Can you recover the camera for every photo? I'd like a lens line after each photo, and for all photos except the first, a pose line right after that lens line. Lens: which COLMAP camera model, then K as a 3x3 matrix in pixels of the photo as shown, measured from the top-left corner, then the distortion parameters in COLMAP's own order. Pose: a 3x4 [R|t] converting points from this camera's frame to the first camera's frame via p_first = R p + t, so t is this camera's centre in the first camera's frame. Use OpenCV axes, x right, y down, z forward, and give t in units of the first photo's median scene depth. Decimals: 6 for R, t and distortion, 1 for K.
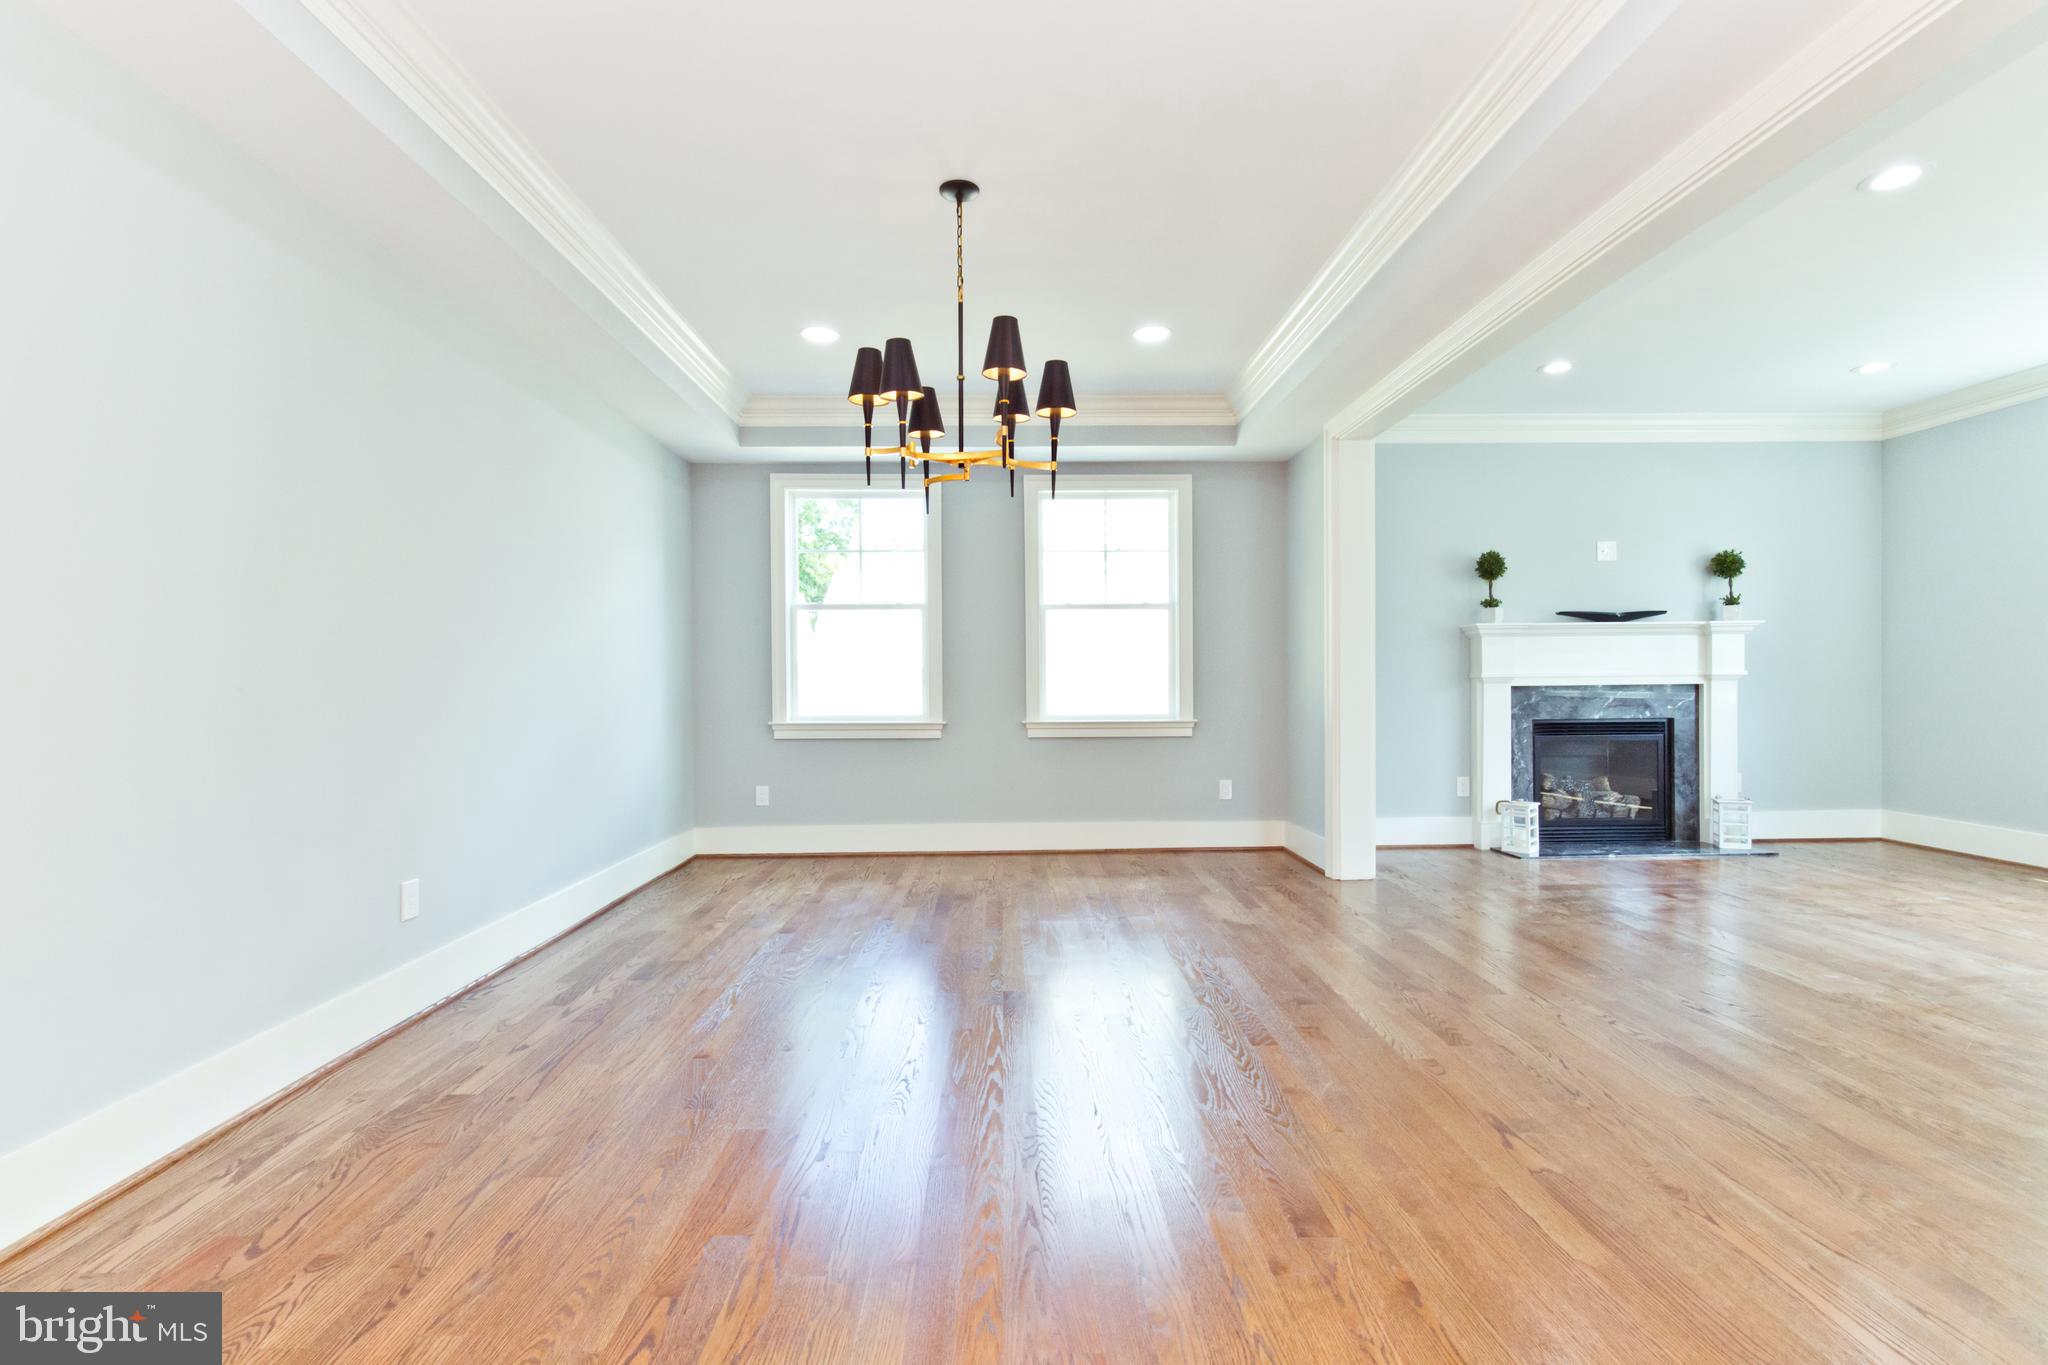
lens RADIAL K [[928.8, 0, 1024.0], [0, 928.8, 682.5], [0, 0, 1]] dist [-0.000458, -0.000513]
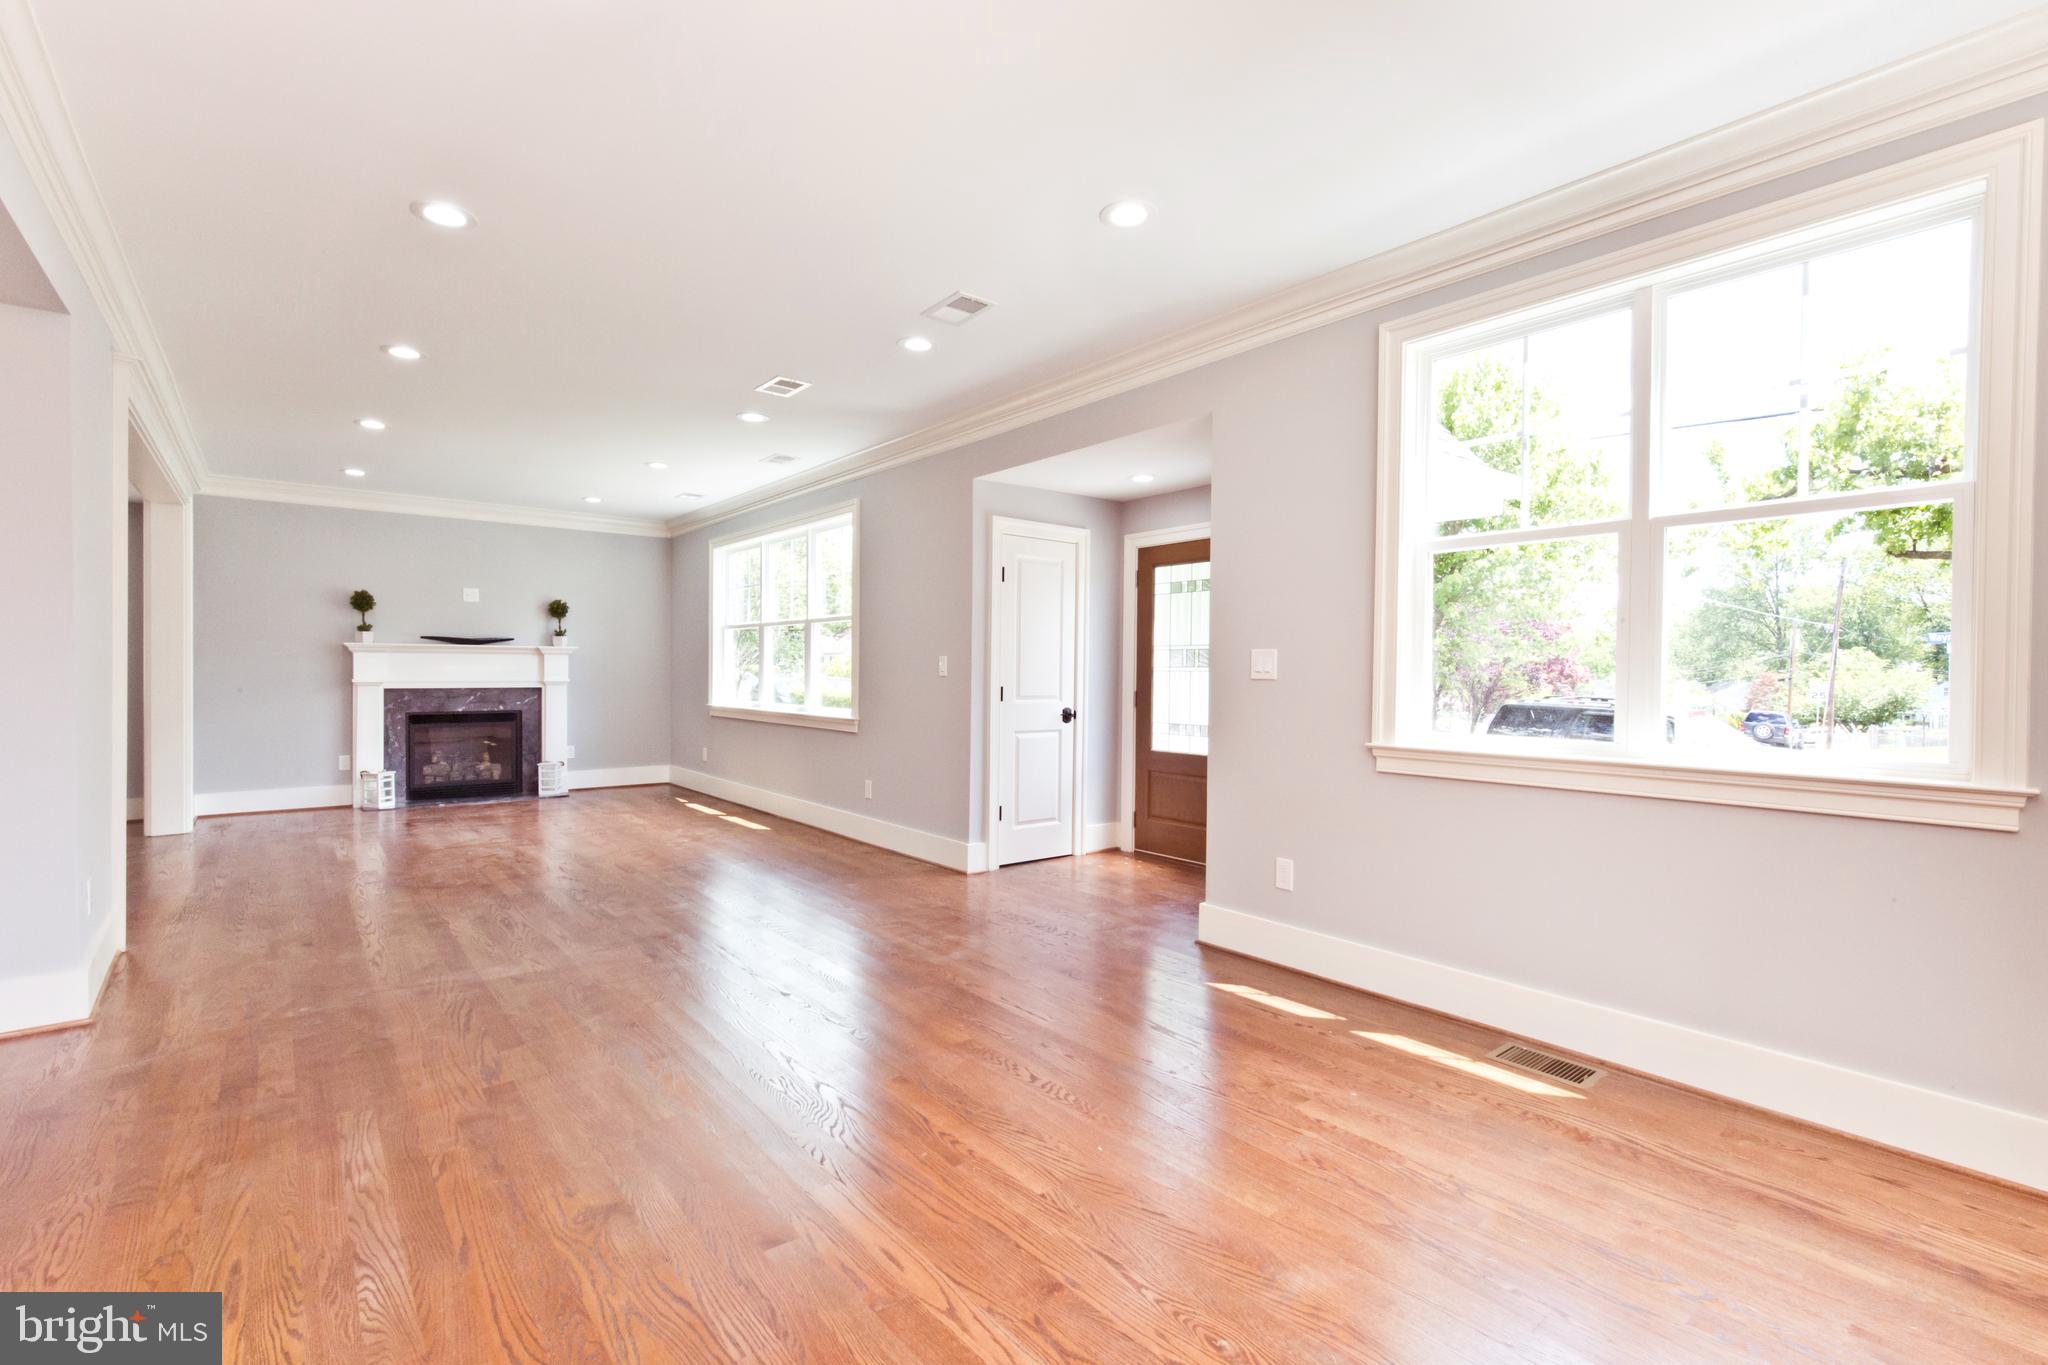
lens RADIAL K [[928.8, 0, 1024.0], [0, 928.8, 682.5], [0, 0, 1]] dist [-0.000458, -0.000513]
pose [[0.801509, 0.006016, 0.597953, 0.459469], [-0.001701, 0.999968, -0.007782, 0.004088], [-0.597981, 0.005220, 0.801494, -0.677763]]
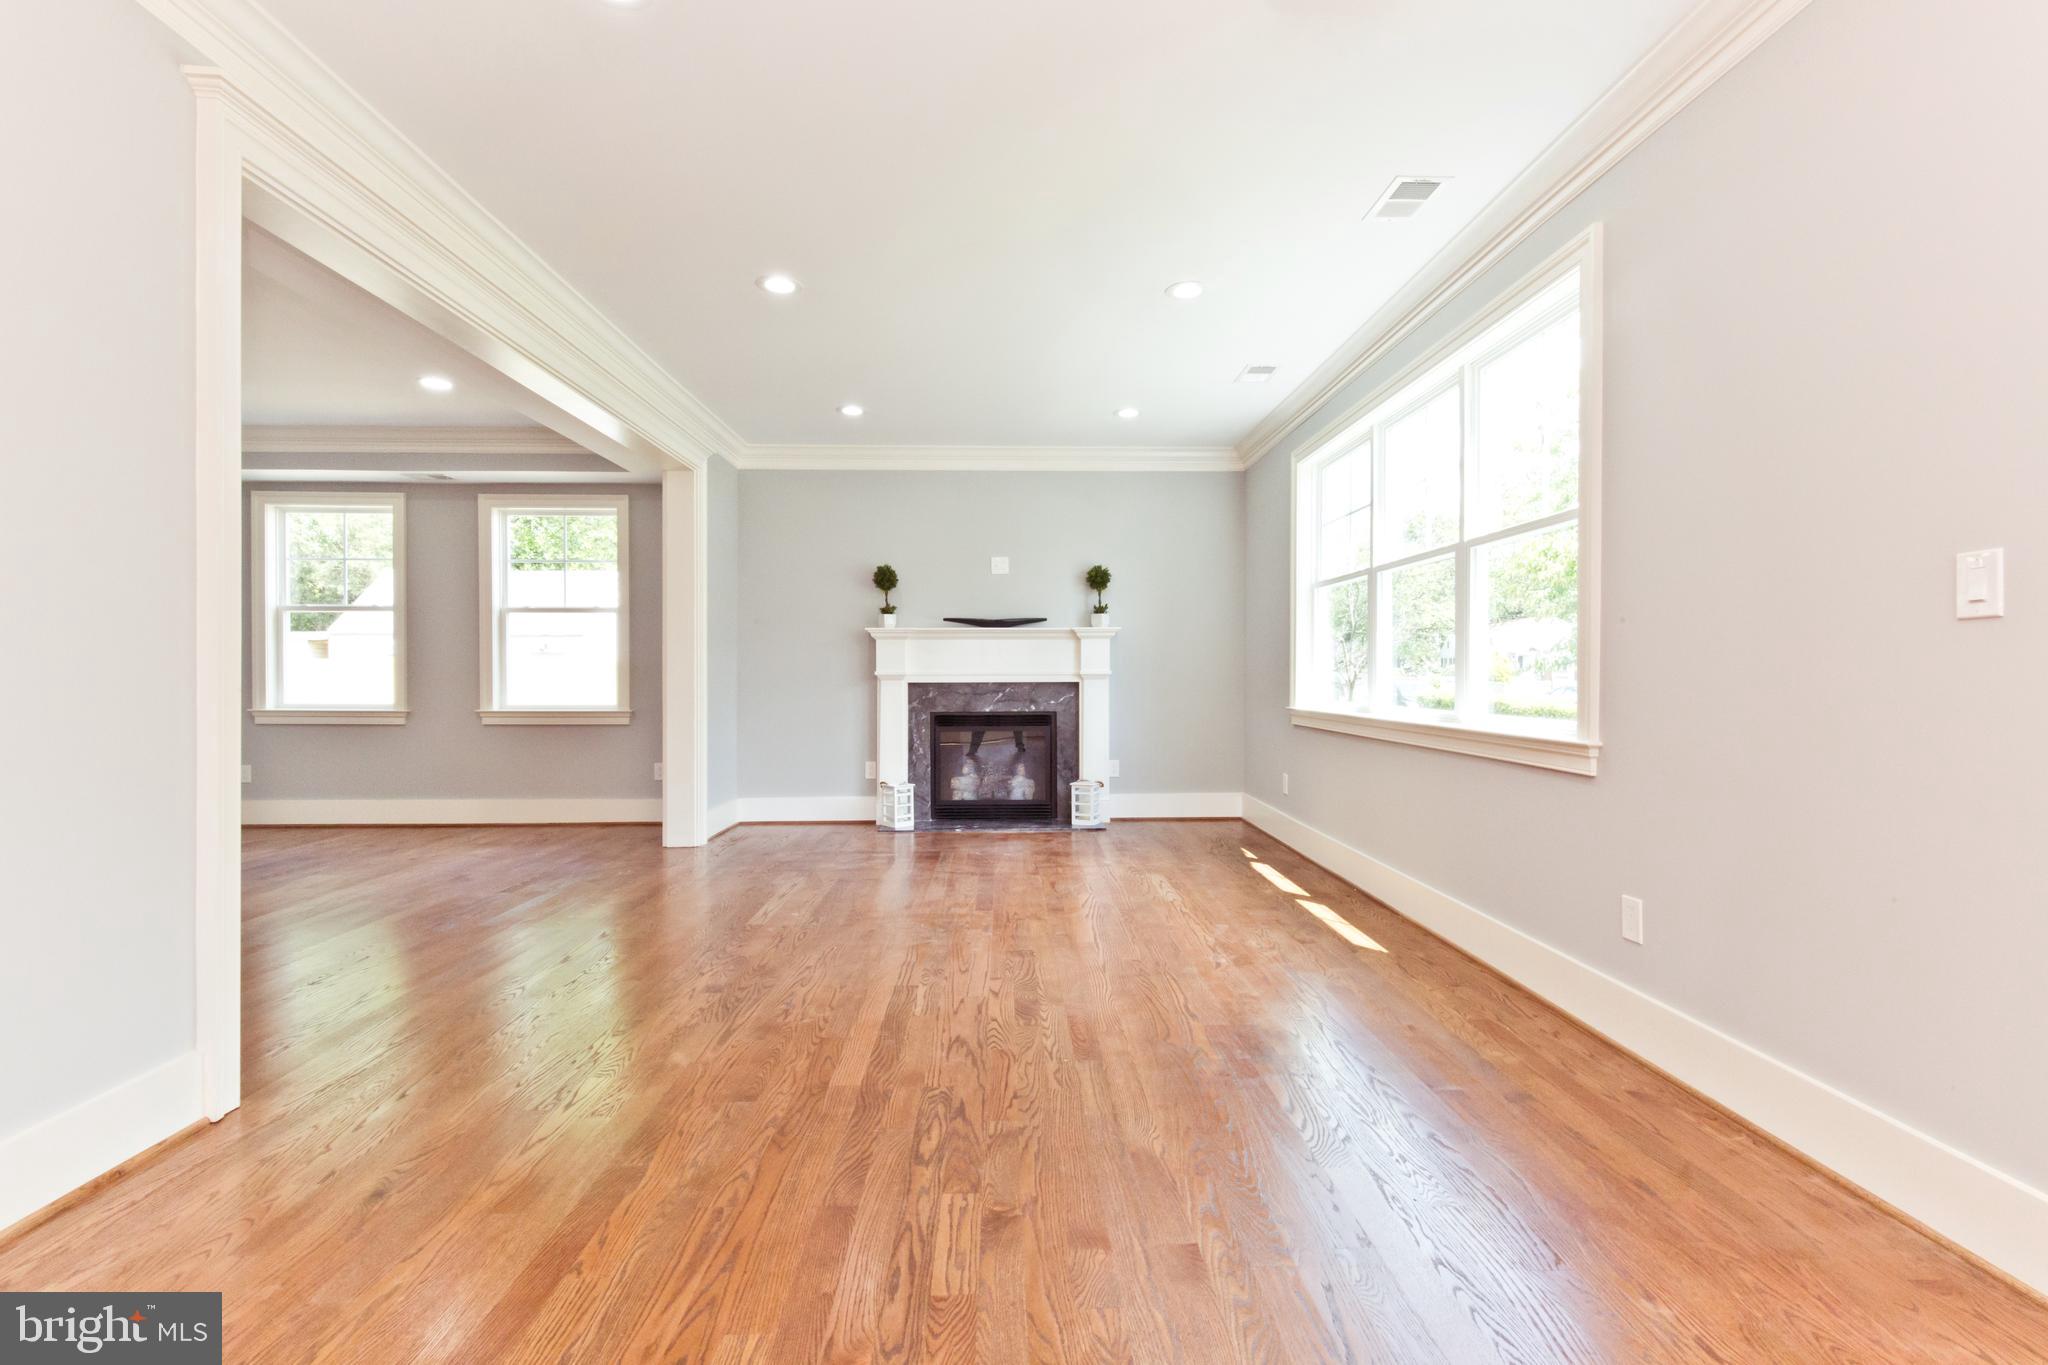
lens RADIAL K [[931.9, 0, 1033.6], [0, 931.9, 685.0], [0, 0, 1]] dist [0.001497, 0.000277]
pose [[0.999960, 0.007052, 0.005434, 0.670942], [-0.007010, 0.999946, -0.007675, 0.014500], [-0.005488, 0.007637, 0.999956, -0.150549]]
